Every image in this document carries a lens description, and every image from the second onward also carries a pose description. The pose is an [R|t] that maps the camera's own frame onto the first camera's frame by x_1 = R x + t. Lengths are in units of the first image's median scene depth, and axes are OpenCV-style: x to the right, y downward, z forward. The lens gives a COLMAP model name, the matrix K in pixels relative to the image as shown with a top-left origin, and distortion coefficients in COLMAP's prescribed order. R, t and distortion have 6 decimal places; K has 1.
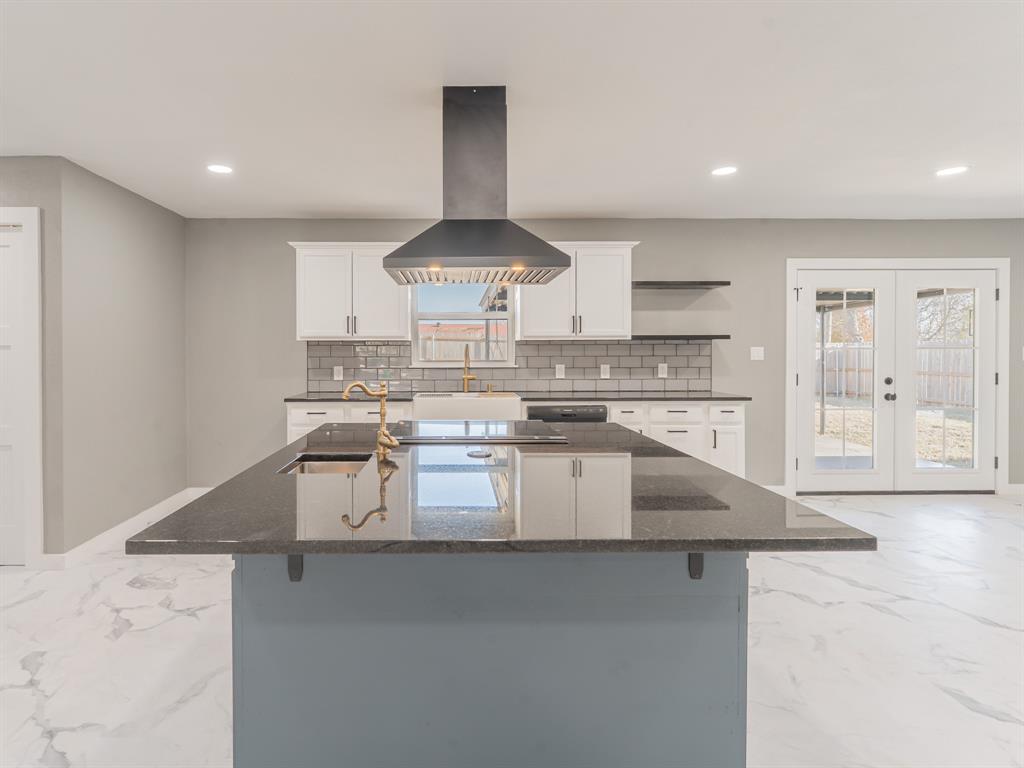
lens RADIAL K [[536.6, 0, 461.9], [0, 536.6, 354.6], [0, 0, 1]] dist [-0.001658, -0.000628]
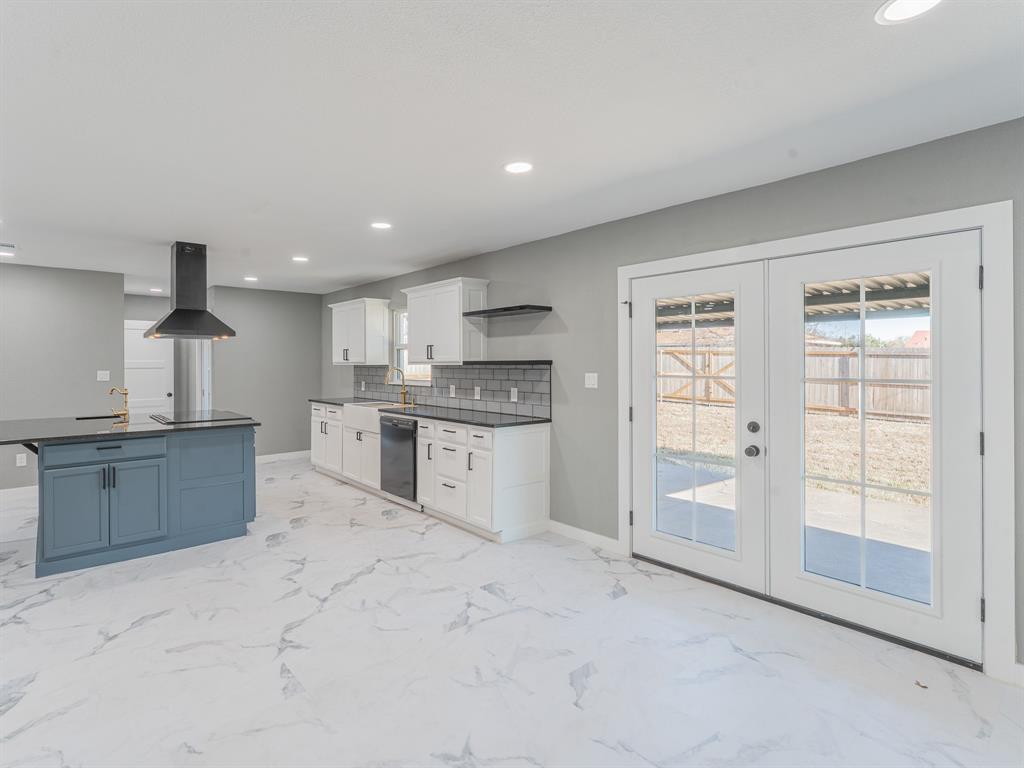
lens RADIAL K [[512.4, 0, 466.3], [0, 512.4, 361.0], [0, 0, 1]] dist [-0.001514, -0.000324]
pose [[0.628070, -0.001899, -0.778154, 1.075376], [-0.007944, 0.999929, -0.008852, -0.025081], [0.778116, 0.011742, 0.628011, 0.317464]]
